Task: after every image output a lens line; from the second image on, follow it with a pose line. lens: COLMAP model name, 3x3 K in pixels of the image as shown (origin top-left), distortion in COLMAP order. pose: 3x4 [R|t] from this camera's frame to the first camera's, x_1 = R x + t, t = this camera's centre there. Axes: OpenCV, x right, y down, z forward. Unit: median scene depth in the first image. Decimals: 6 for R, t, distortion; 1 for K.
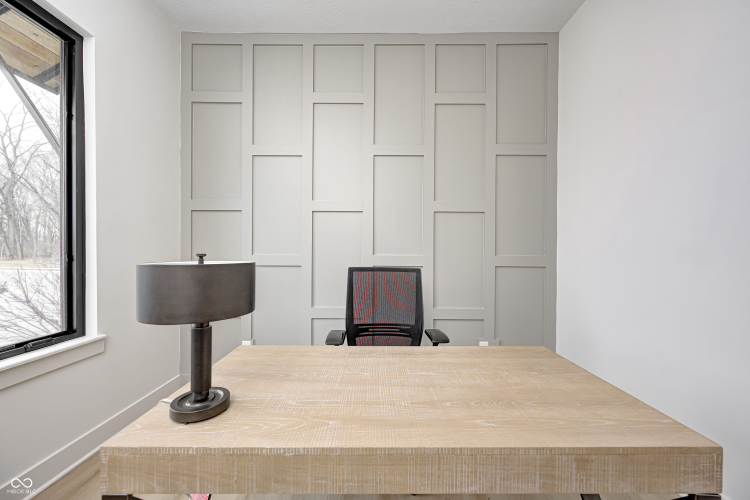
lens RADIAL K [[307.2, 0, 375.0], [0, 307.2, 250.0], [0, 0, 1]] dist [-0.012155, -0.000089]
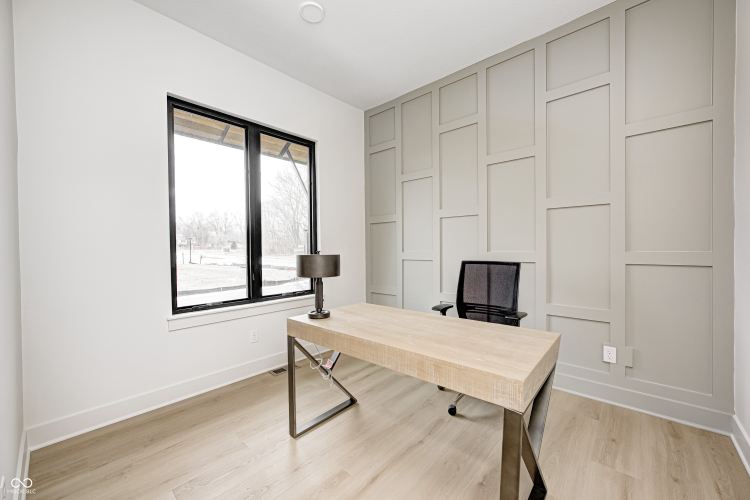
lens RADIAL K [[295.4, 0, 375.0], [0, 295.4, 250.0], [0, 0, 1]] dist [-0.000561, 0.000052]
pose [[0.752773, -0.008678, -0.658223, 0.451115], [0.008726, 0.999957, -0.003203, 0.014645], [0.658223, -0.003332, 0.752816, -0.138640]]
